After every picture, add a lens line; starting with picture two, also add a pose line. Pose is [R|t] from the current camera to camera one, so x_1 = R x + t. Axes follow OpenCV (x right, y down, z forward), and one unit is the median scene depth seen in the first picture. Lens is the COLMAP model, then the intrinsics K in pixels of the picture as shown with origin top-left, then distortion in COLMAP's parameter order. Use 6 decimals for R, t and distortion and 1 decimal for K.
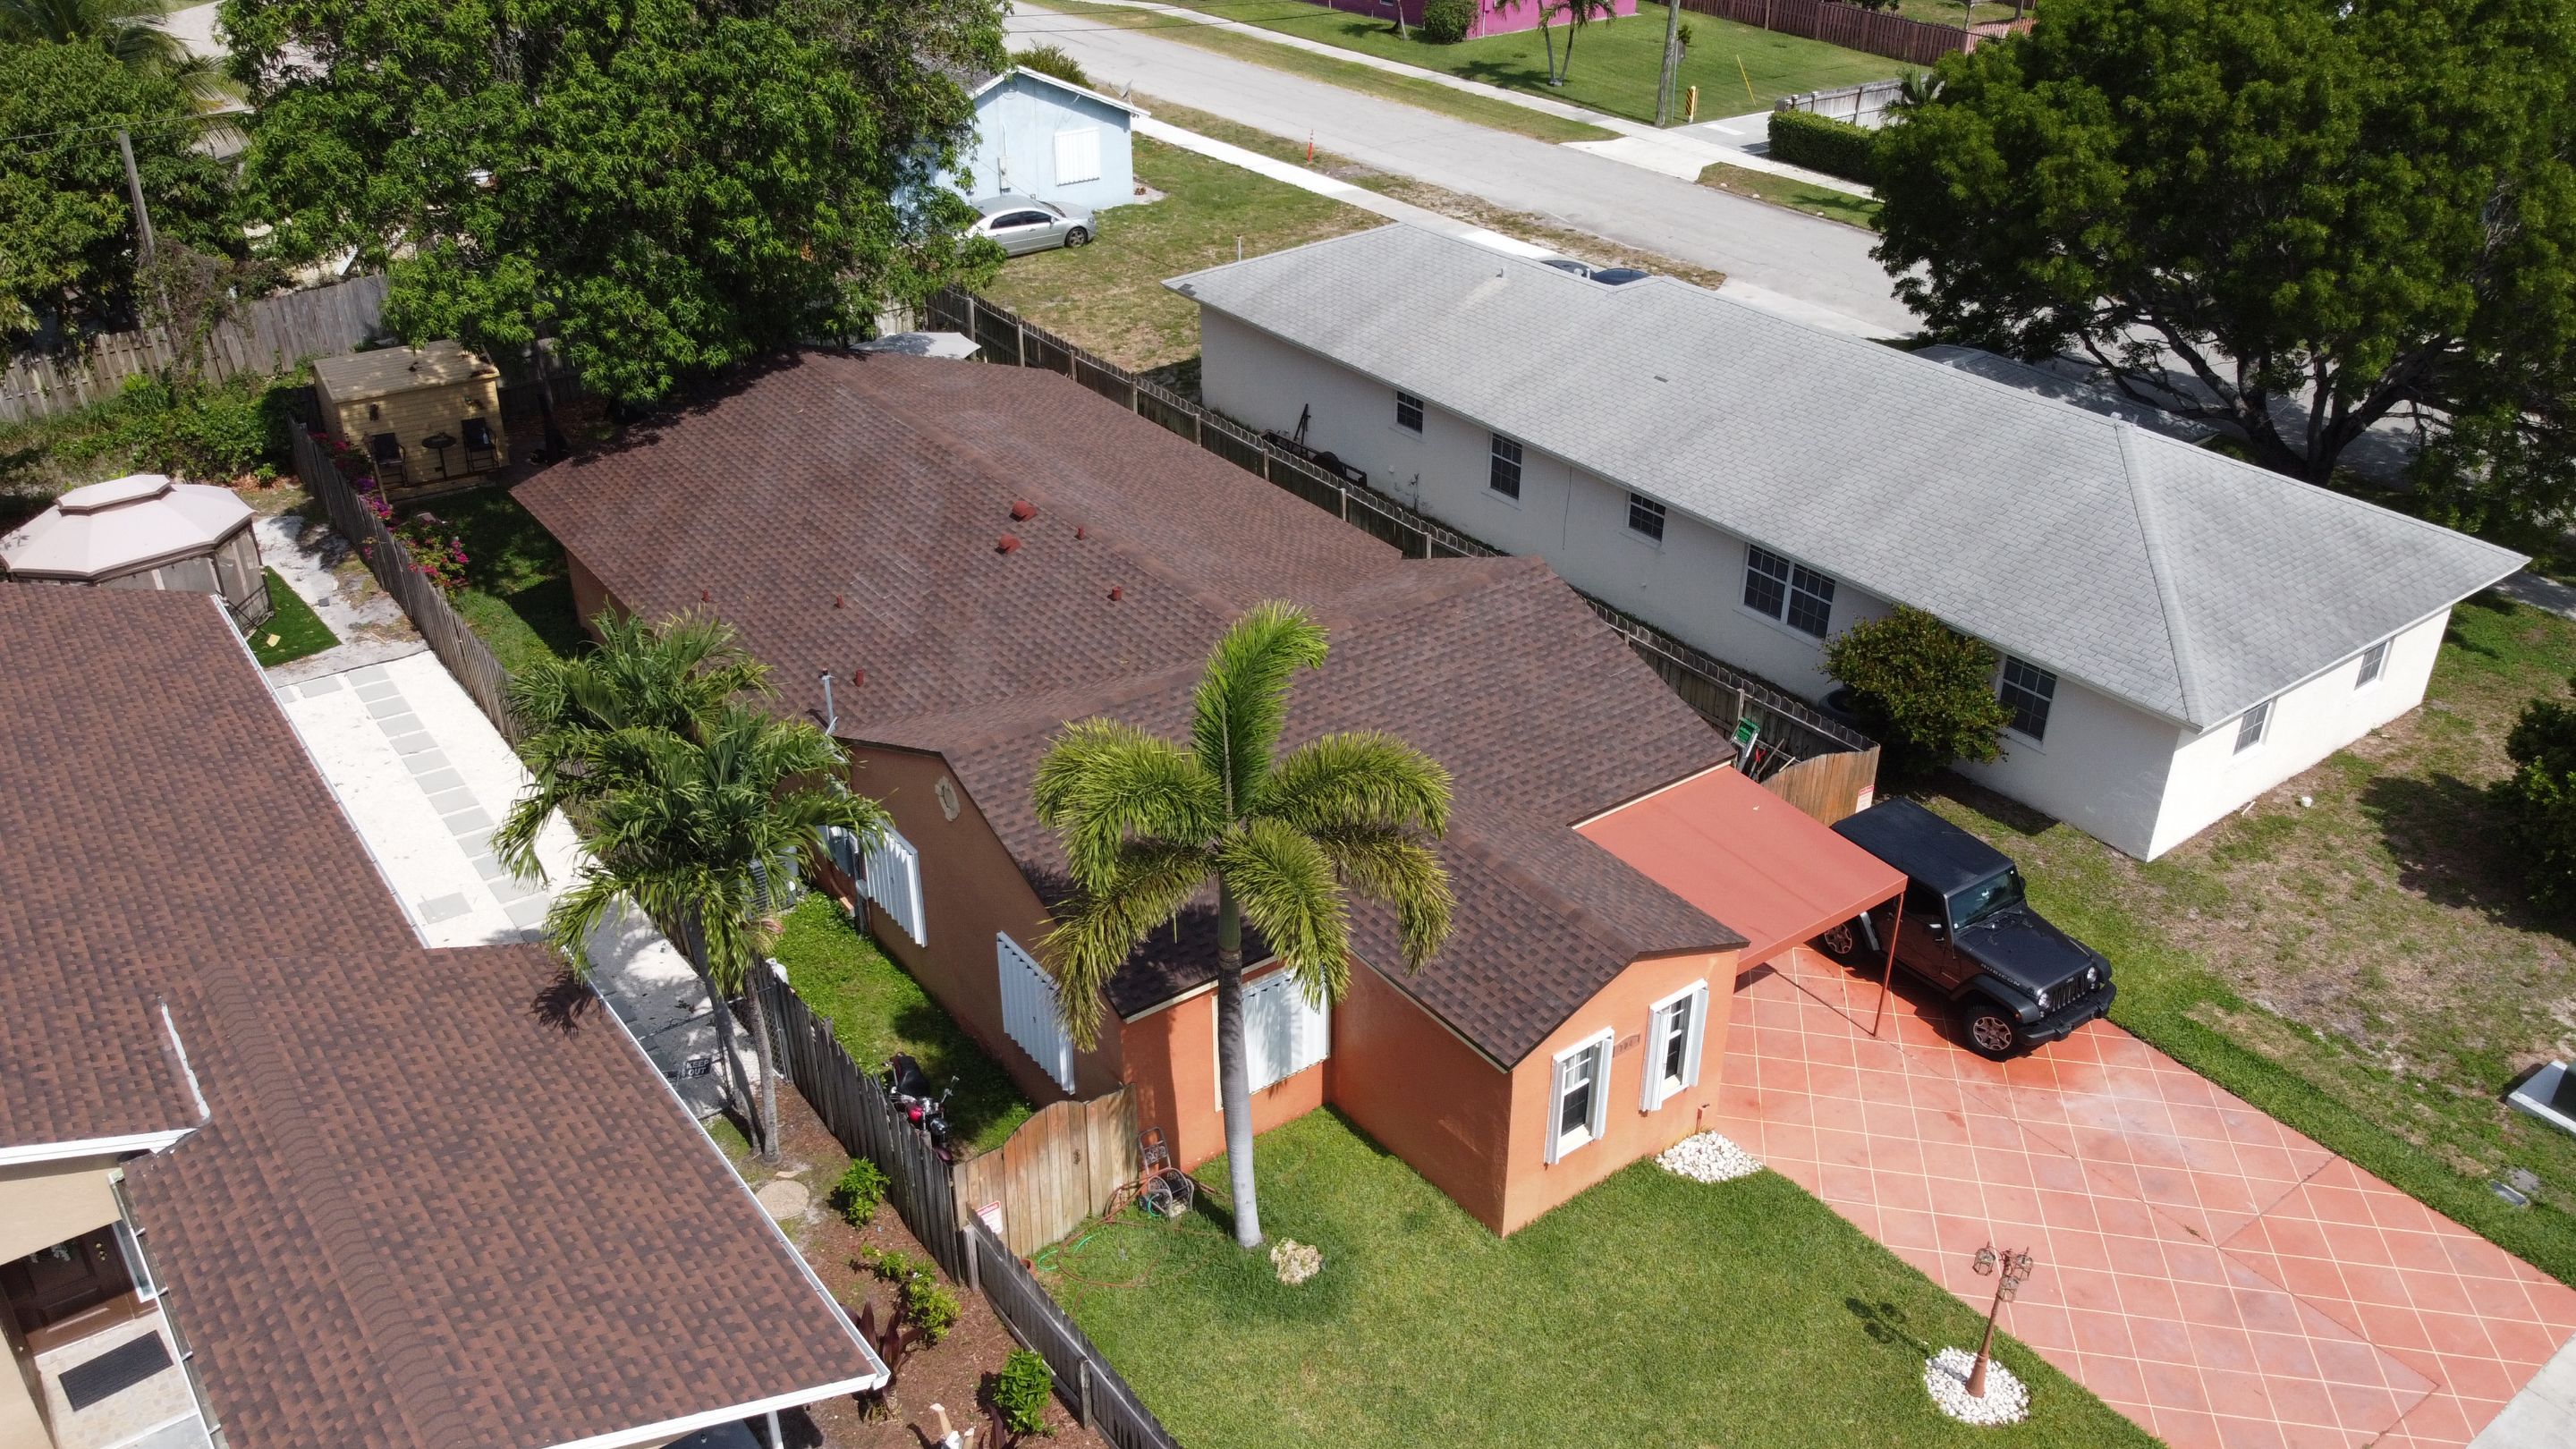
lens RADIAL K [[1953.7, 0, 1281.5], [0, 1953.7, 694.4], [0, 0, 1]] dist [0.004811, 0.000916]
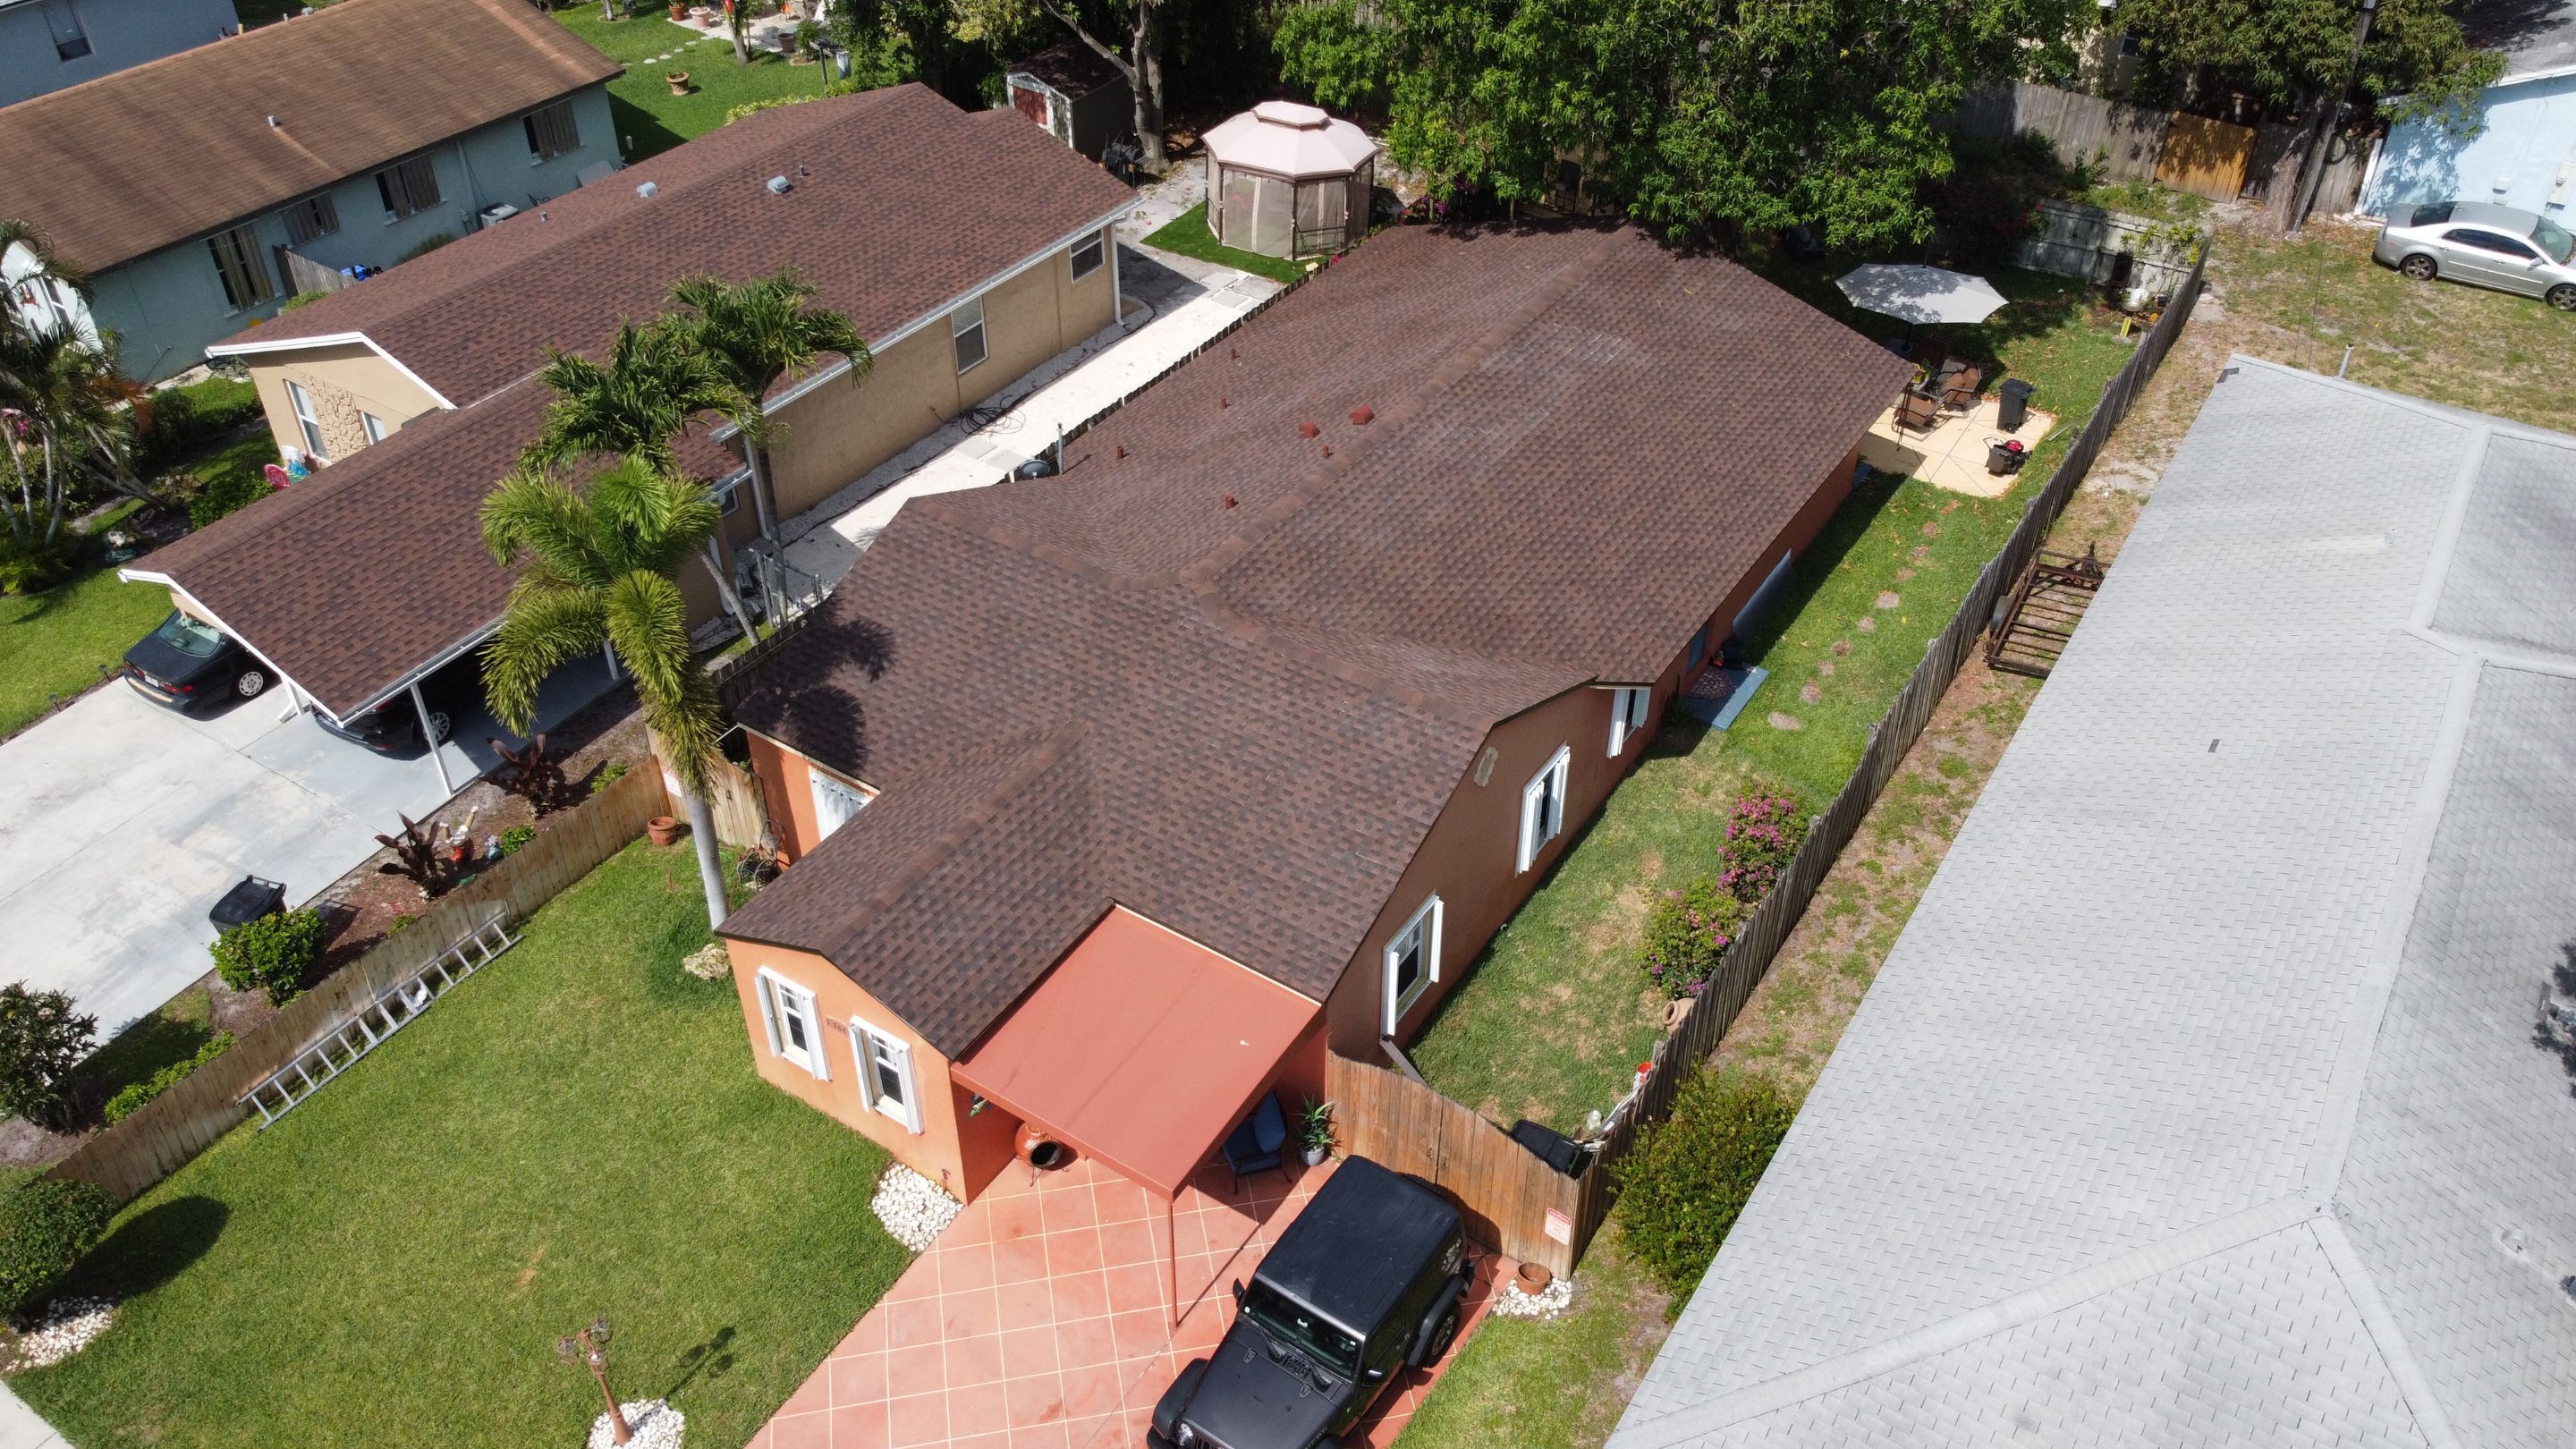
lens RADIAL K [[1953.7, 0, 1281.5], [0, 1953.7, 694.4], [0, 0, 1]] dist [0.004811, 0.000916]
pose [[0.347665, 0.566791, -0.746911, 0.607736], [-0.447210, 0.800395, 0.399214, -0.317011], [0.824095, 0.195233, 0.531744, 0.384309]]
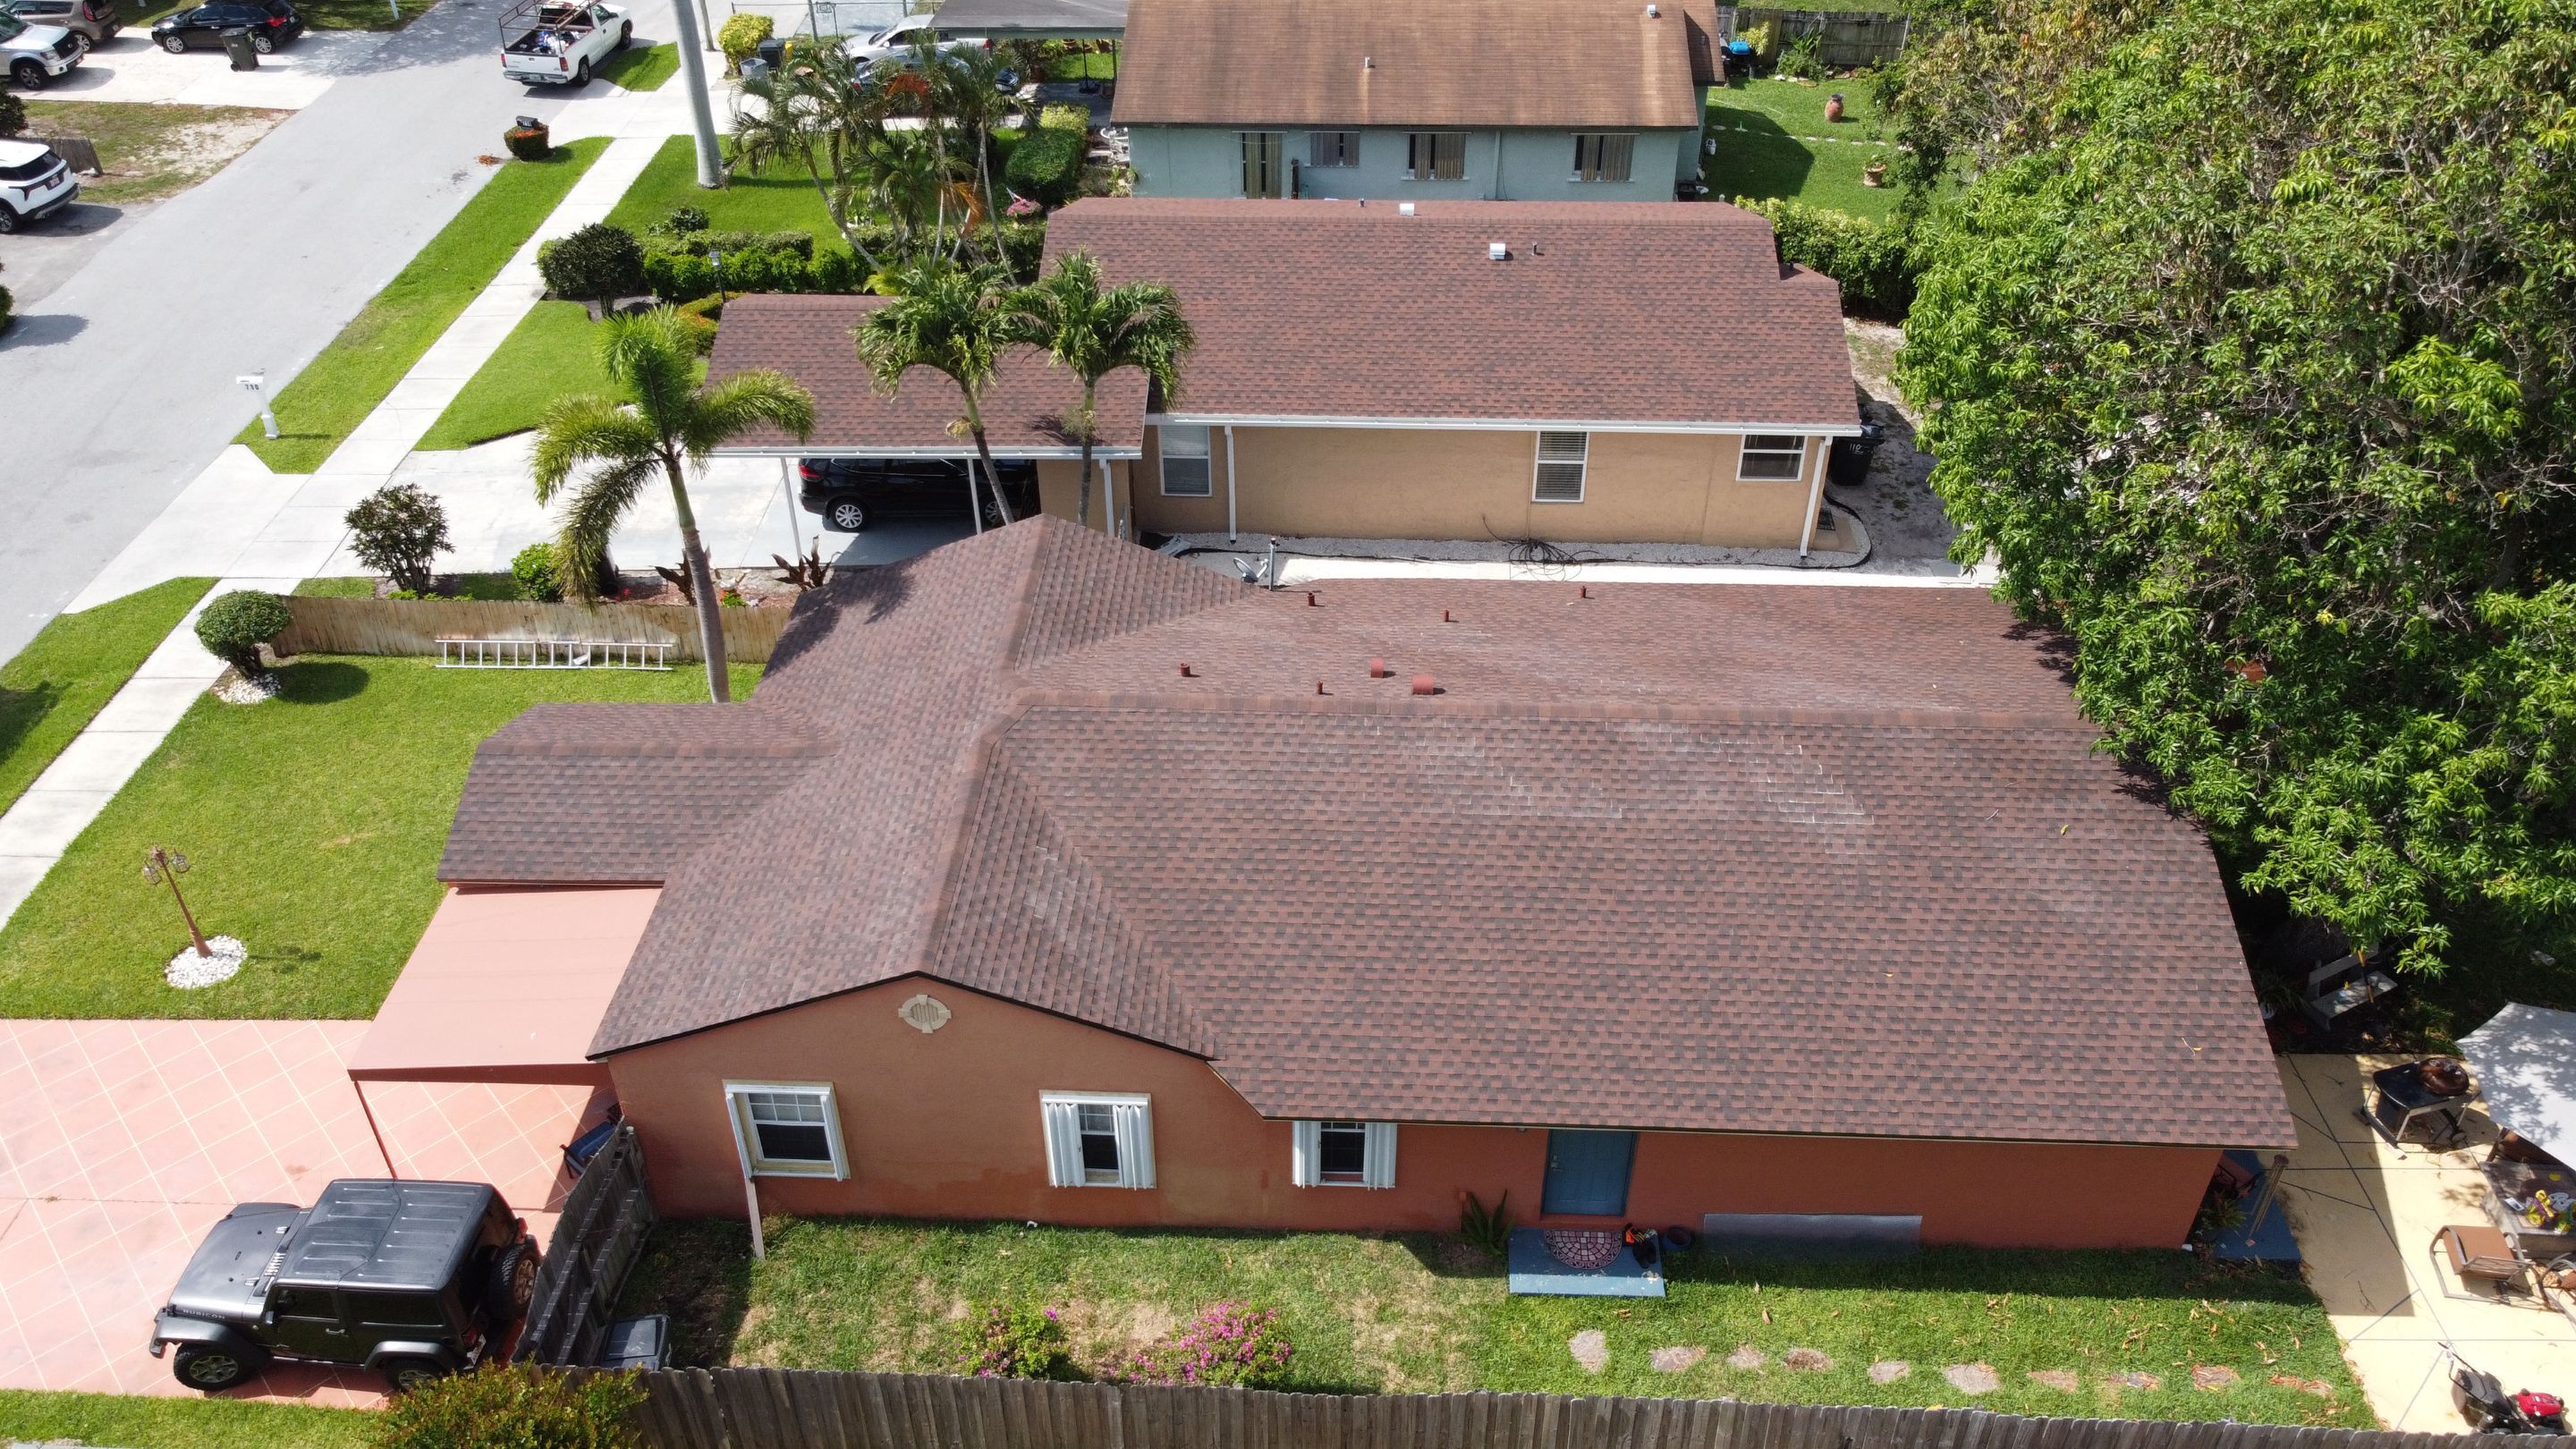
lens RADIAL K [[1976.8, 0, 1288.5], [0, 1976.8, 682.7], [0, 0, 1]] dist [-0.006463, -0.003615]
pose [[-0.624852, 0.455764, -0.633908, 0.392808], [-0.369421, 0.542695, 0.754327, -0.627321], [0.687814, 0.705522, -0.170735, 0.952910]]
